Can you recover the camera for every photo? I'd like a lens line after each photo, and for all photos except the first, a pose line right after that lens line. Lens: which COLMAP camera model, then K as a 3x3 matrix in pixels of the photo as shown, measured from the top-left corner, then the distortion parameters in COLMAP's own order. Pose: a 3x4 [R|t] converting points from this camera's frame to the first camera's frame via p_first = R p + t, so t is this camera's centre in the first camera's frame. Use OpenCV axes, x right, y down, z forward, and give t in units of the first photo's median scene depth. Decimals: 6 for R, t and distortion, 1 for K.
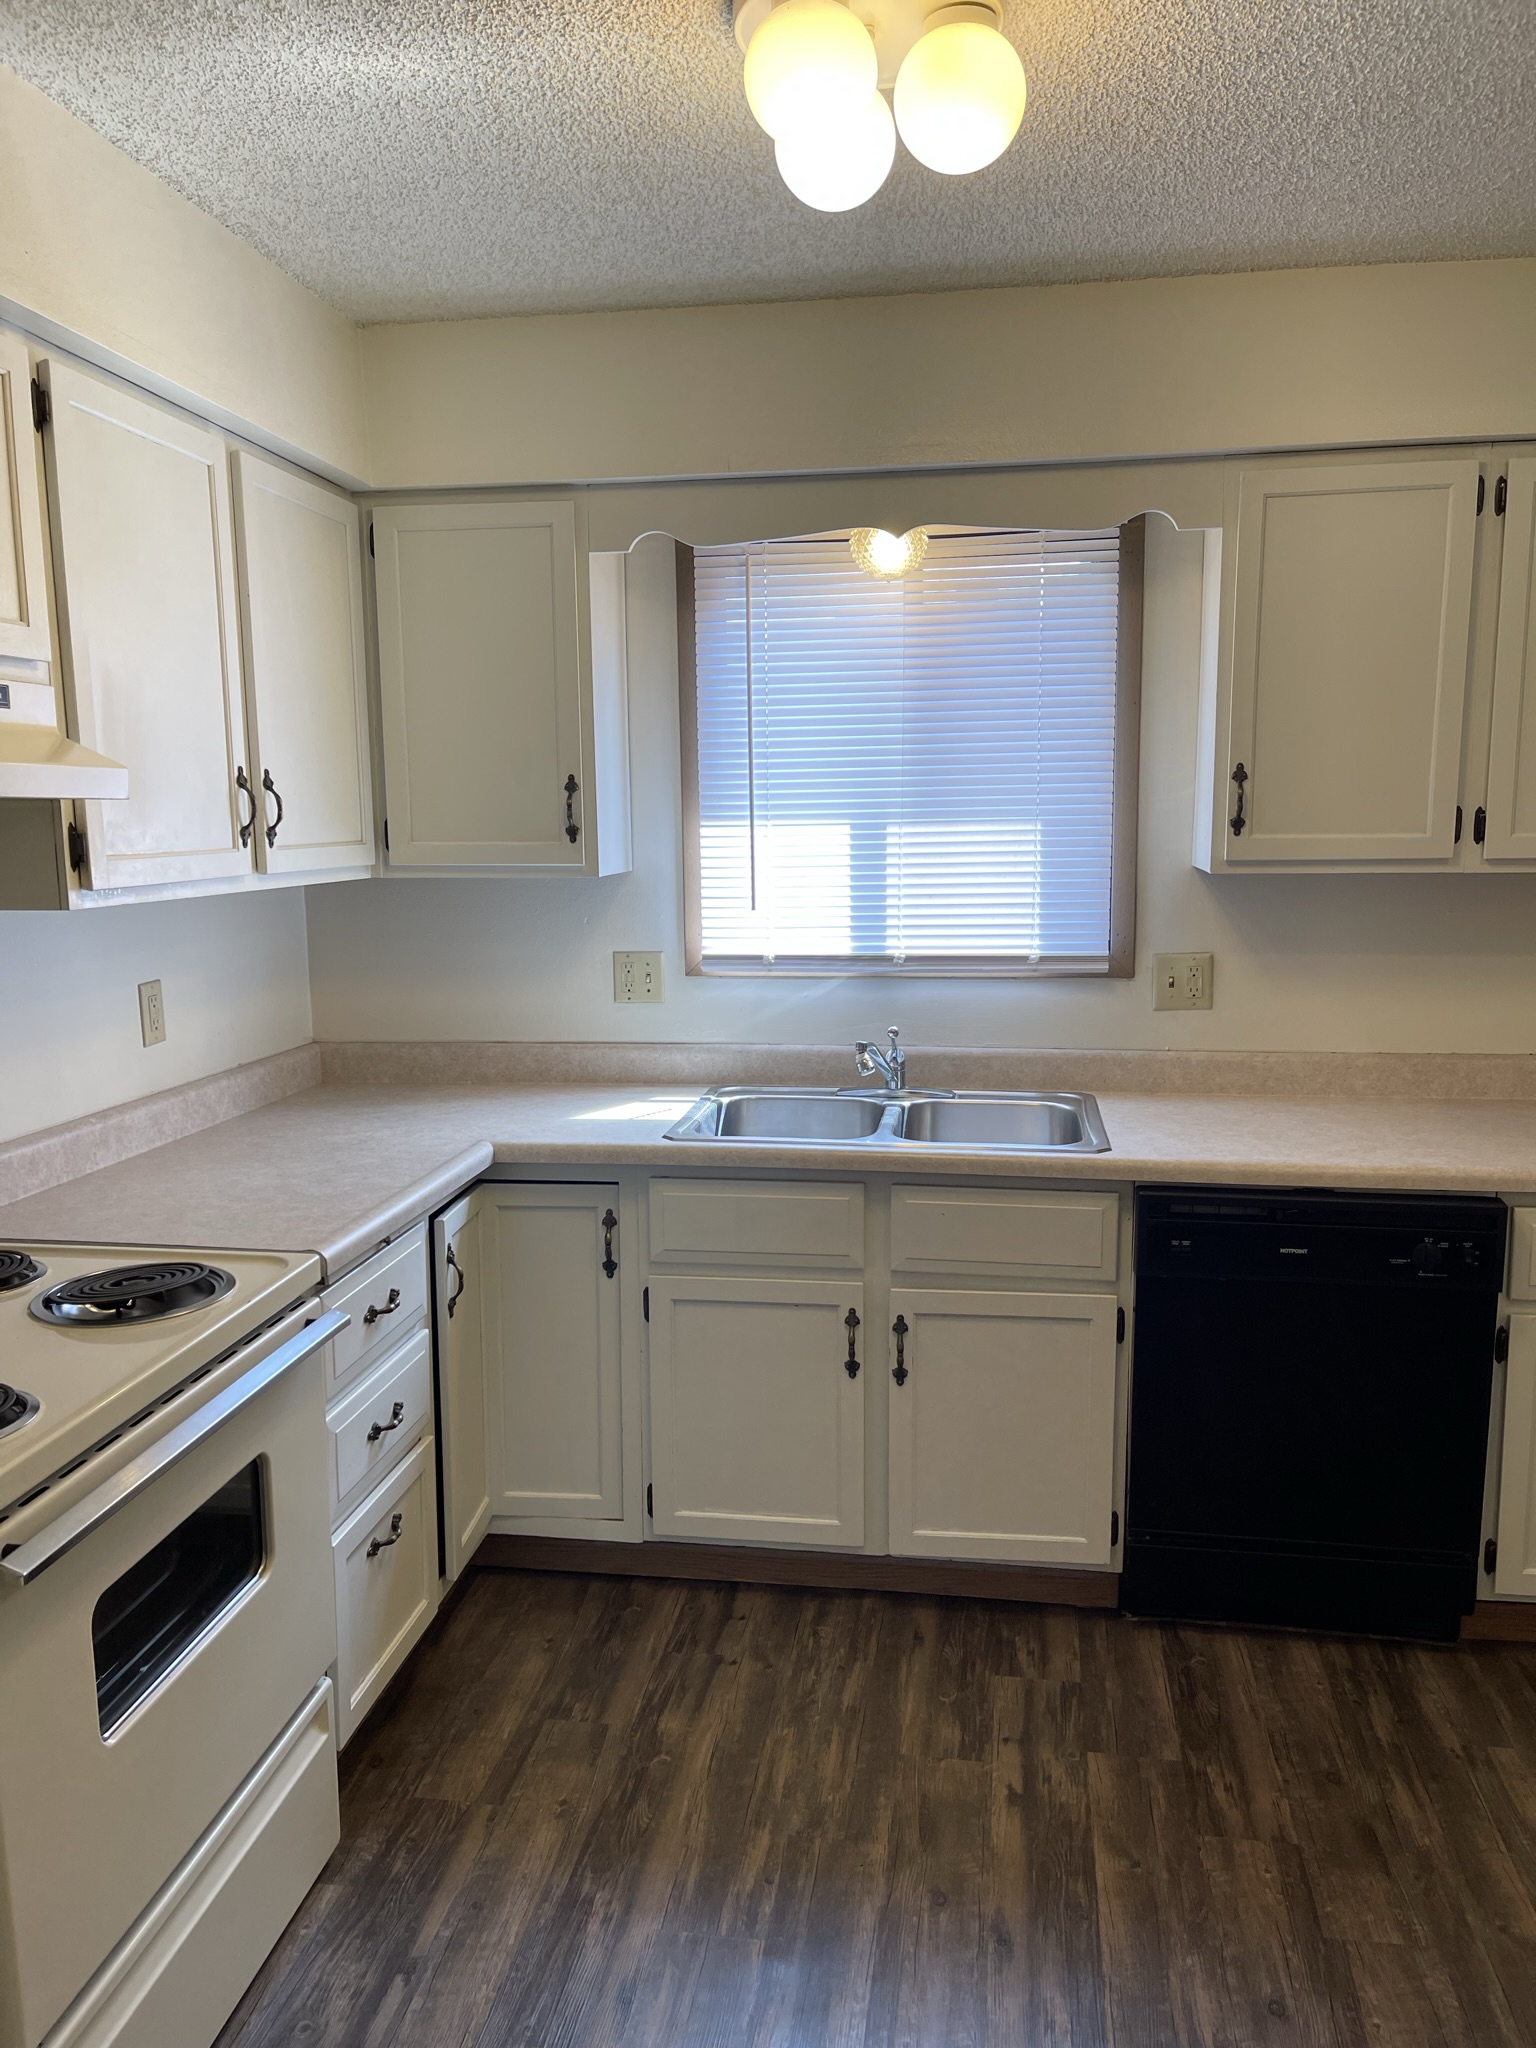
lens RADIAL K [[1538.2, 0, 773.9], [0, 1538.2, 1036.2], [0, 0, 1]] dist [0.062329, -0.092468]
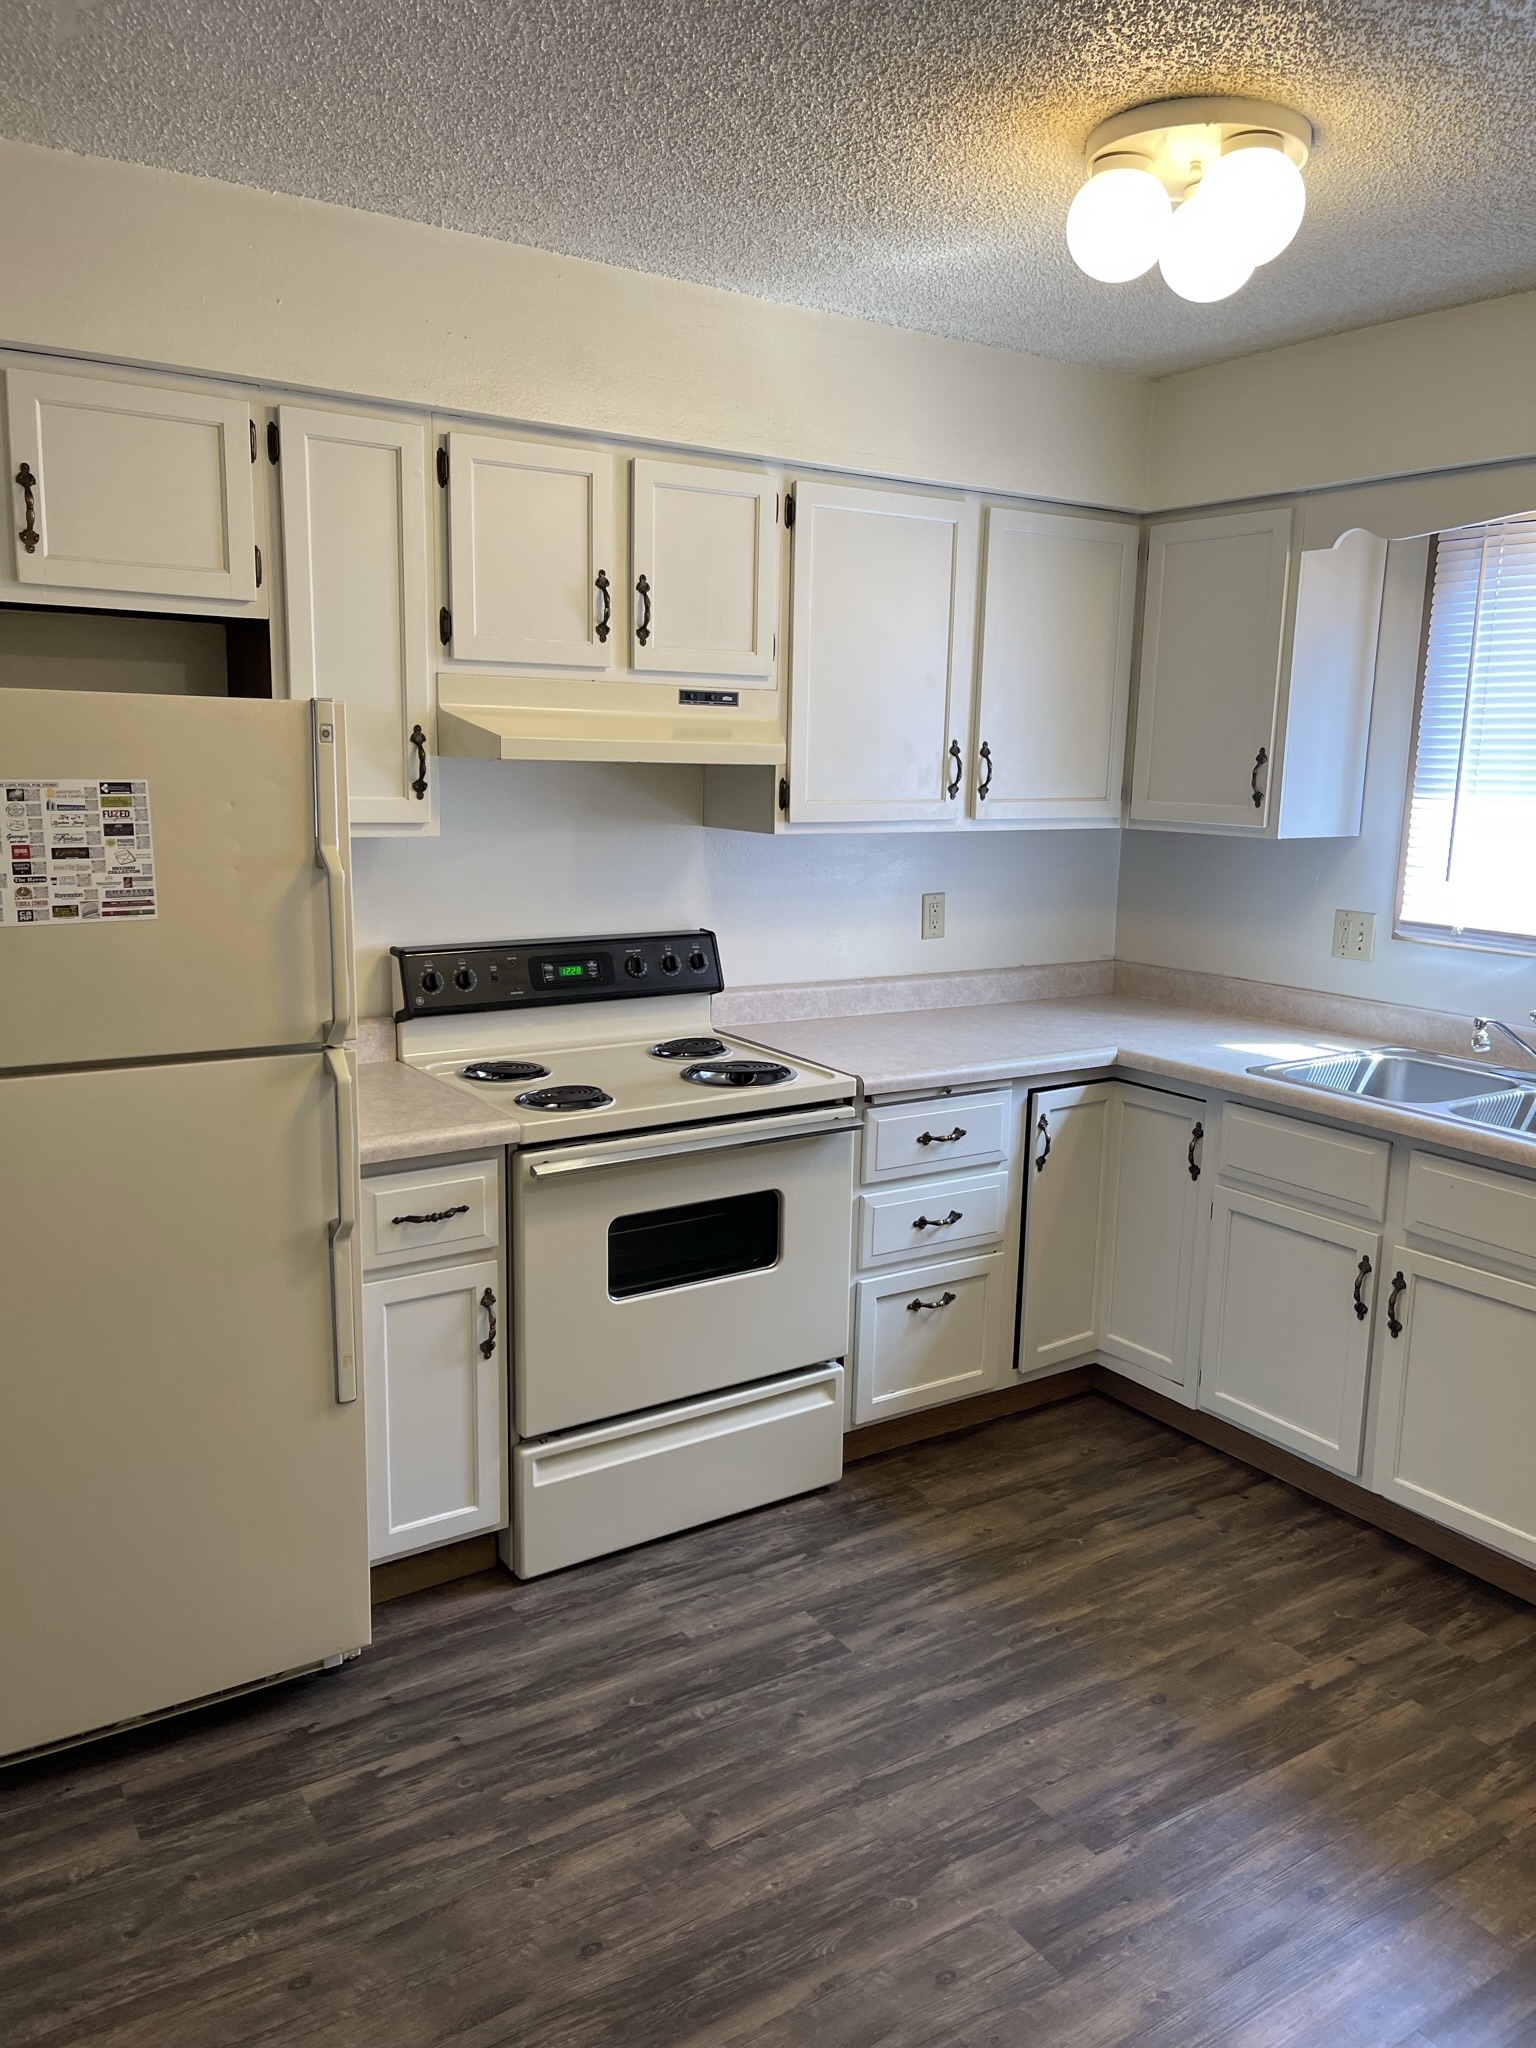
lens RADIAL K [[1538.2, 0, 749.8], [0, 1538.2, 1033.5], [0, 0, 1]] dist [0.062329, -0.092468]
pose [[0.660432, 0.161331, -0.733350, 0.546610], [-0.134980, 0.986244, 0.095407, -0.021214], [0.738654, 0.035978, 0.673124, -0.049617]]
